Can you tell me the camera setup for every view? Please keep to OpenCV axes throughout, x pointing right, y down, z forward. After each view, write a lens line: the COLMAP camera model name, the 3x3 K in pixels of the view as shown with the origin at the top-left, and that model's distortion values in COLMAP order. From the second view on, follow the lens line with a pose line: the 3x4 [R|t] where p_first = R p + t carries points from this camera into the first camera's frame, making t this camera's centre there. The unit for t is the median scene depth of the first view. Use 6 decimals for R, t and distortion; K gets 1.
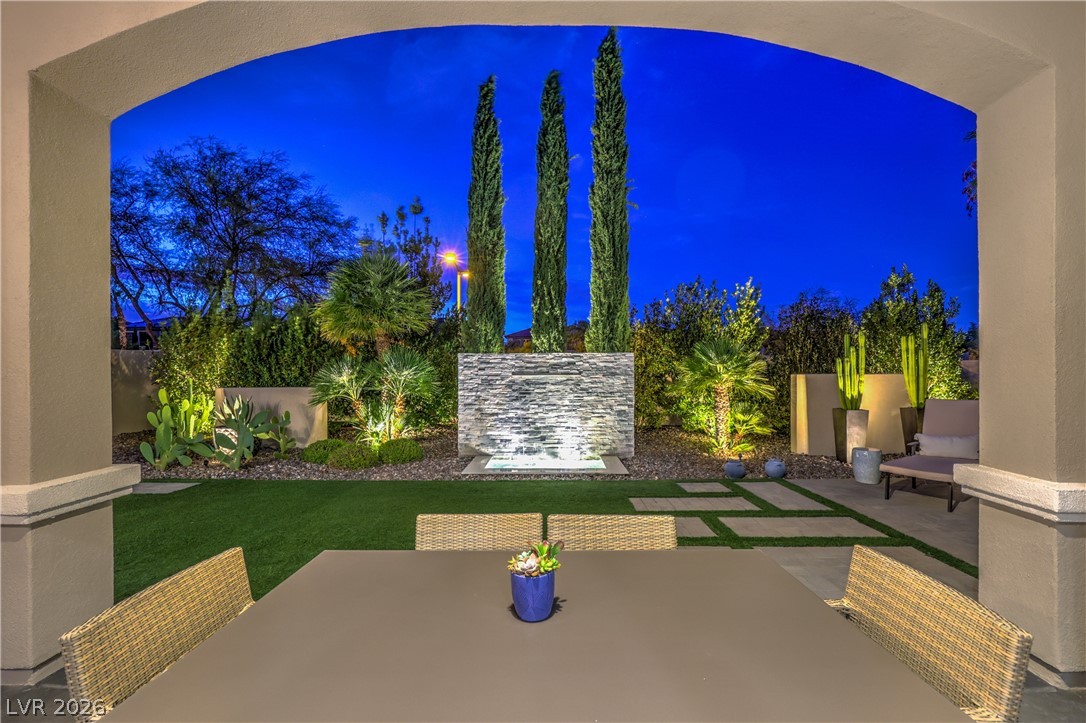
lens RADIAL K [[439.6, 0, 548.9], [0, 439.6, 372.5], [0, 0, 1]] dist [-0.009346, 0.000021]
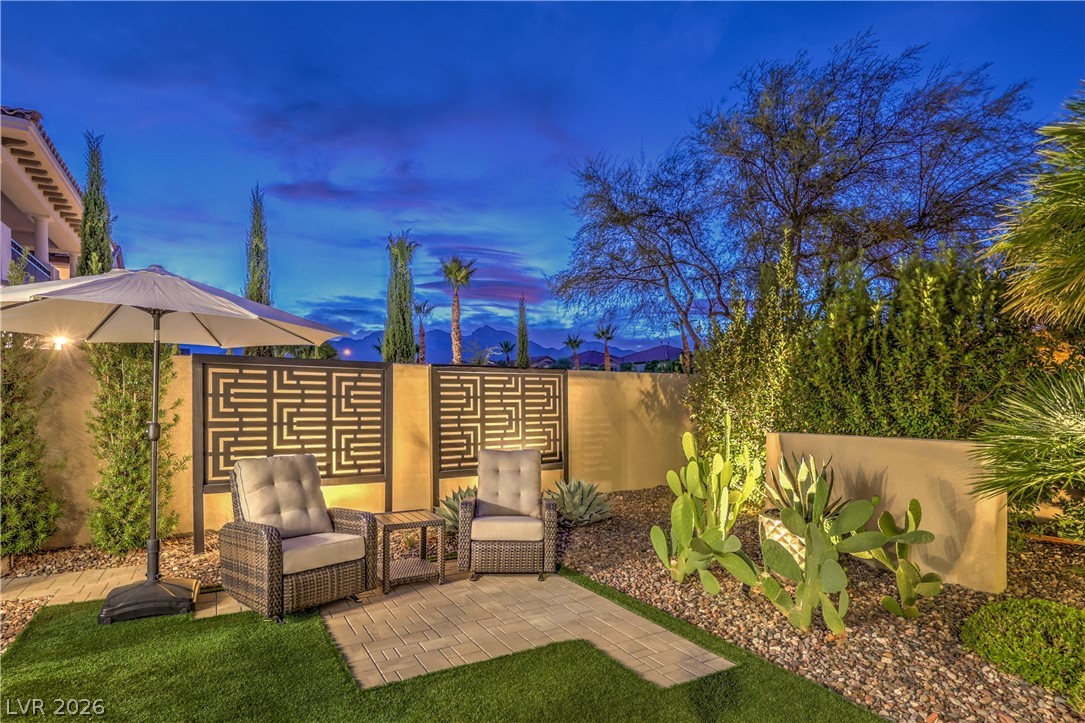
lens RADIAL K [[568.0, 0, 544.9], [0, 568.0, 404.8], [0, 0, 1]] dist [-0.000682, -0.000065]
pose [[0.512195, 0.005868, -0.858849, -0.316159], [-0.006252, 0.999976, 0.003103, -0.000285], [0.858846, 0.003780, 0.512219, 0.427306]]
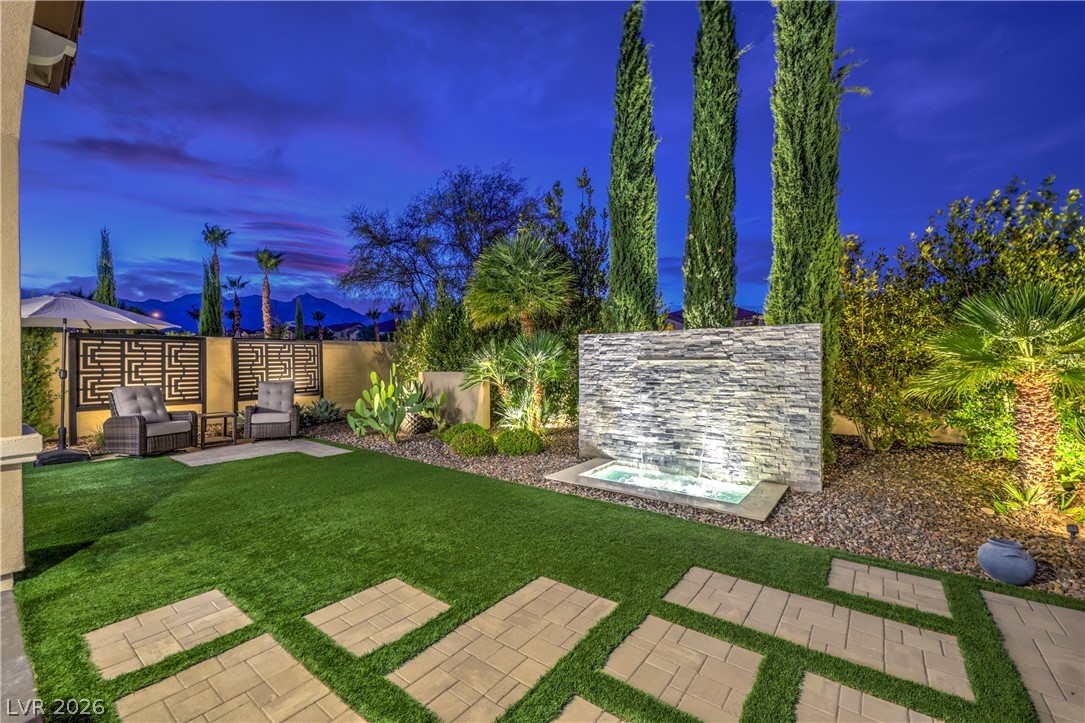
lens RADIAL K [[437.8, 0, 542.5], [0, 437.8, 361.5], [0, 0, 1]] dist [-0.008664, 0.000075]
pose [[0.800757, -0.000806, -0.598989, 0.246894], [0.003616, 0.999987, 0.003488, 0.005181], [0.598978, -0.004960, 0.800750, 0.274870]]
